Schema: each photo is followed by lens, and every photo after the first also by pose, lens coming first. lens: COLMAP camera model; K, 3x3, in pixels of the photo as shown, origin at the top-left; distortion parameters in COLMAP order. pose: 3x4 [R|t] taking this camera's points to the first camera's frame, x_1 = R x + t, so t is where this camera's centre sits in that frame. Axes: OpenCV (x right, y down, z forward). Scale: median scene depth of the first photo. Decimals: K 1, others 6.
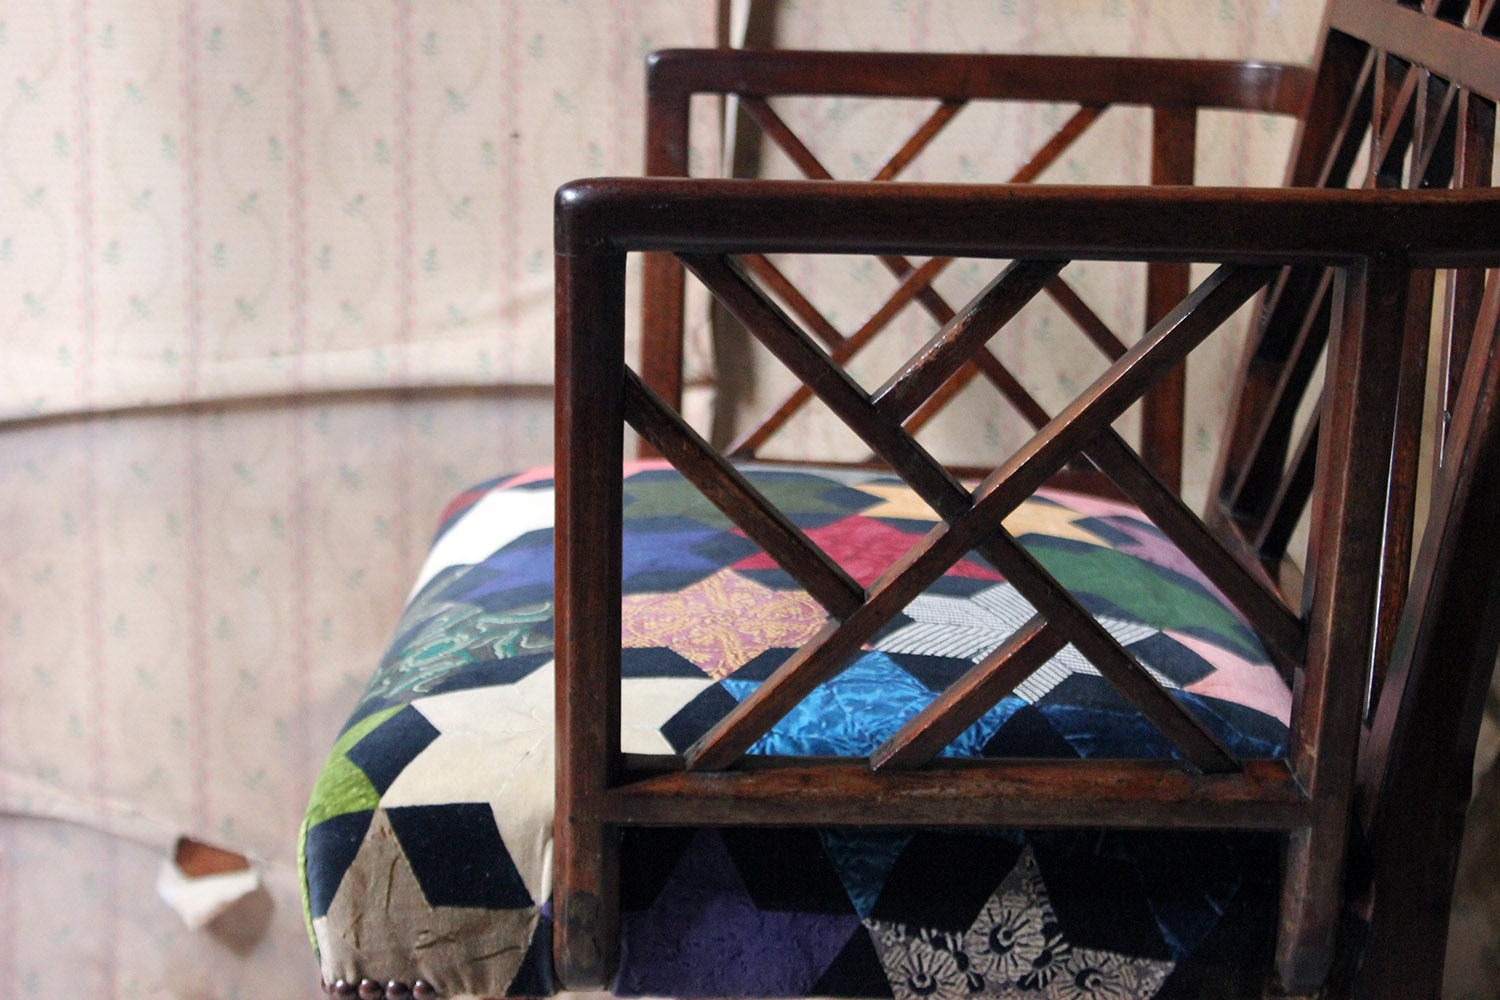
lens RADIAL K [[2896.8, 0, 751.7], [0, 2896.8, 483.6], [0, 0, 1]] dist [0.047445, 0.000000]
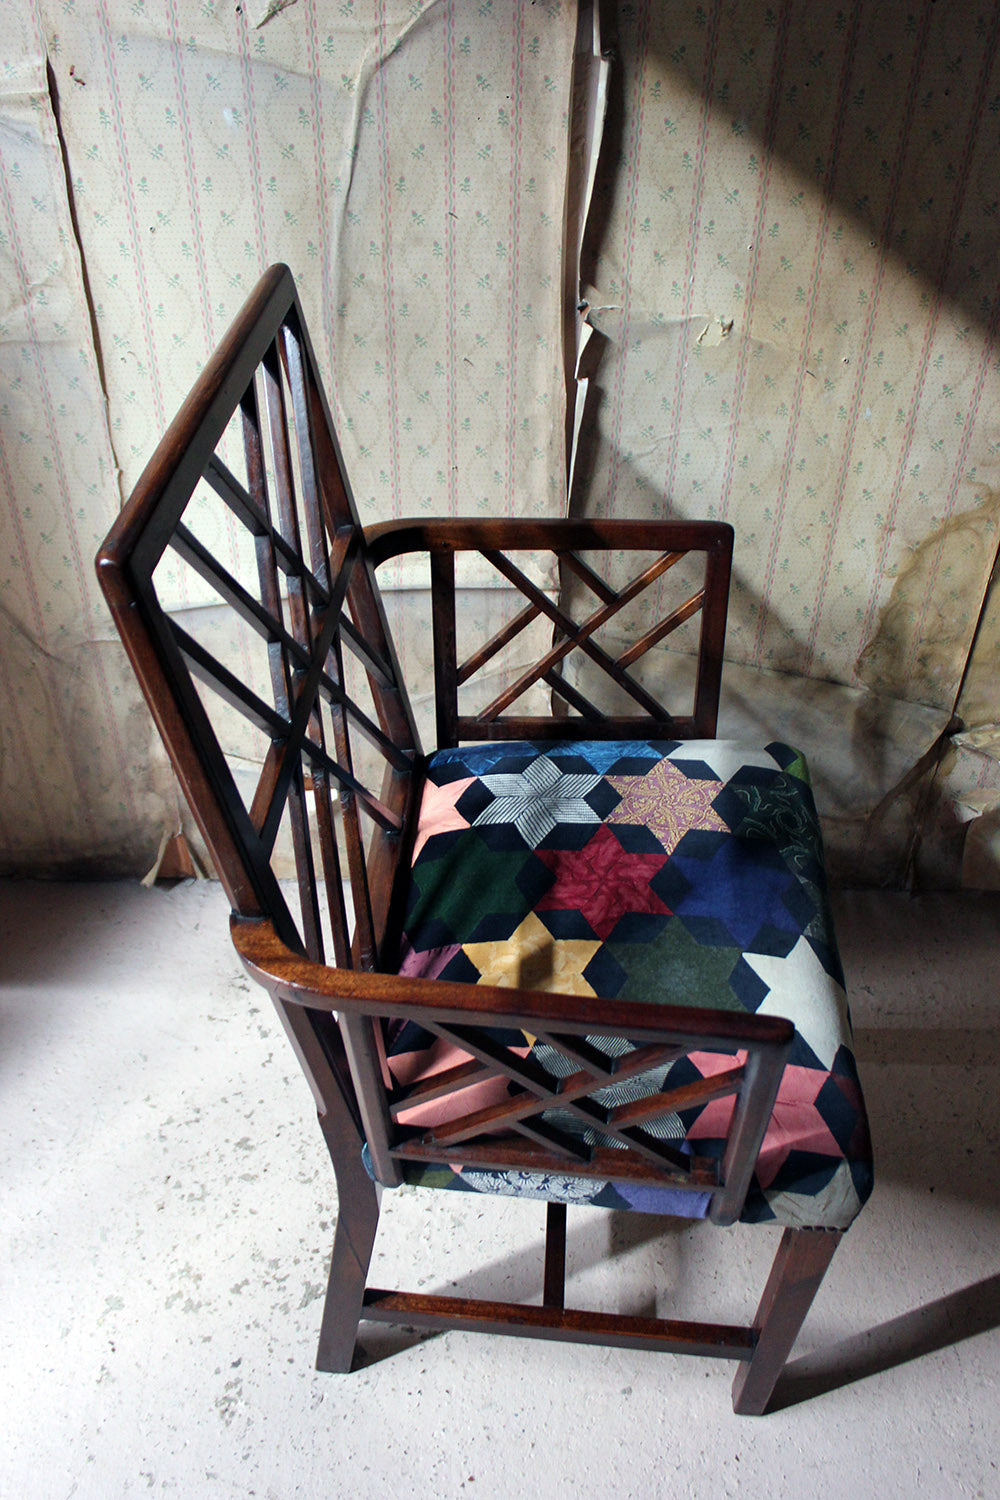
lens RADIAL K [[1357.2, 0, 495.0], [0, 1357.2, 745.2], [0, 0, 1]] dist [-0.117876, 0.075237]
pose [[0.999952, -0.008862, -0.004230, -0.053571], [0.009812, 0.884554, 0.466335, -0.366049], [-0.000391, -0.466354, 0.884598, 0.150591]]
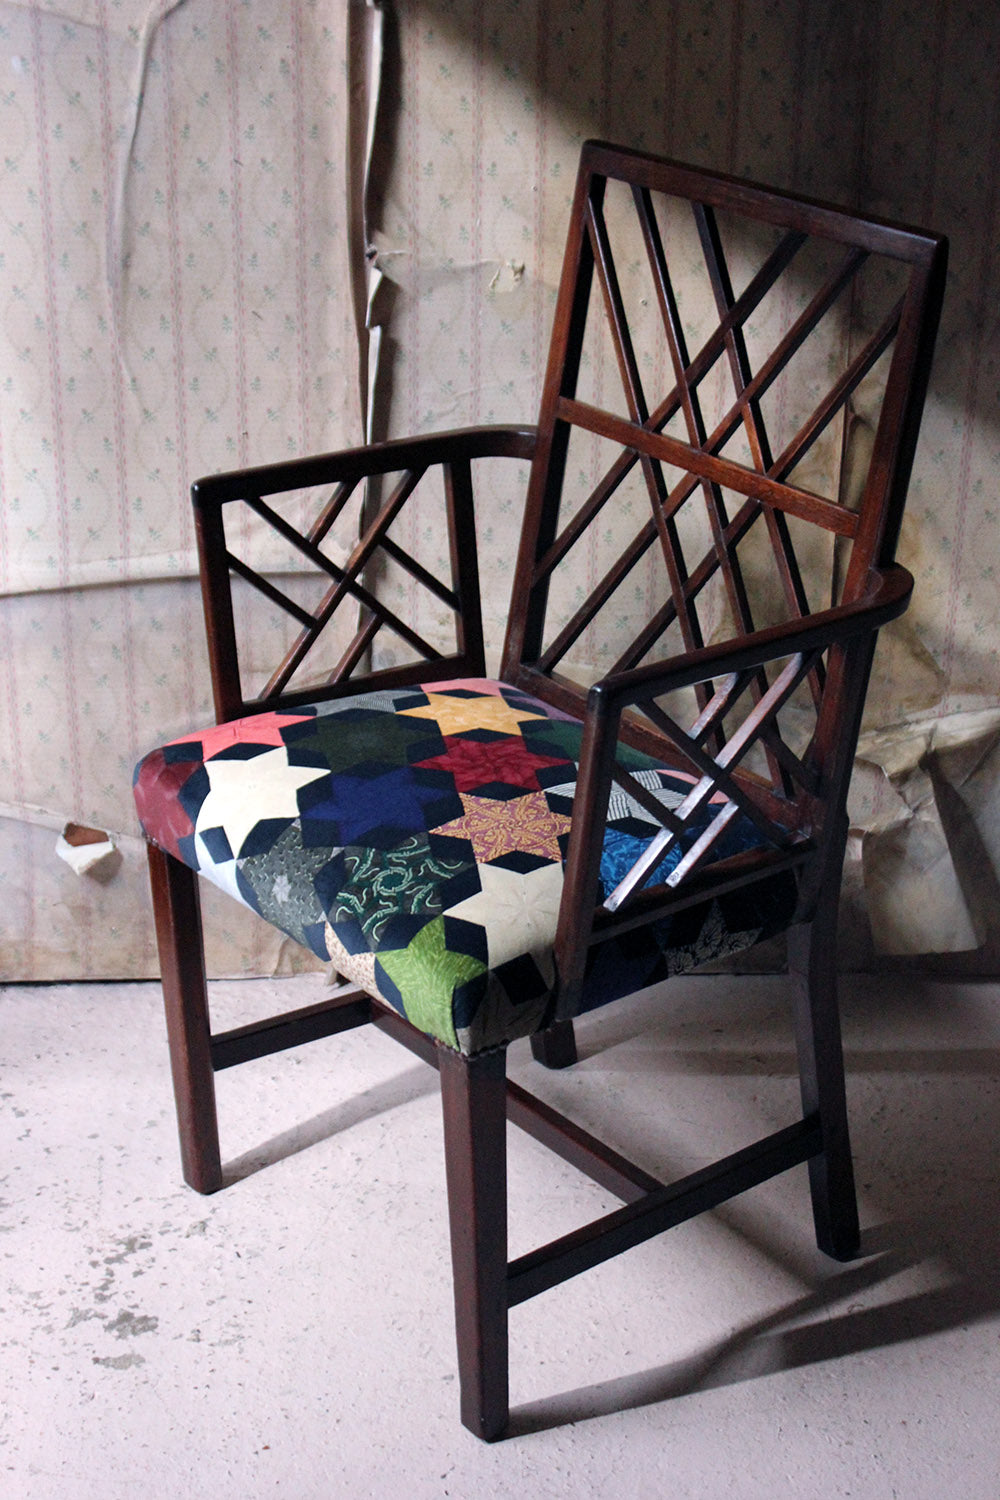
lens RADIAL K [[2561.3, 0, 491.2], [0, 2561.3, 721.7], [0, 0, 1]] dist [0.031690, 0.000000]
pose [[0.998268, -0.030143, 0.050527, -0.016865], [0.020008, 0.981531, 0.190256, -0.240382], [-0.055329, -0.188915, 0.980433, -0.554836]]
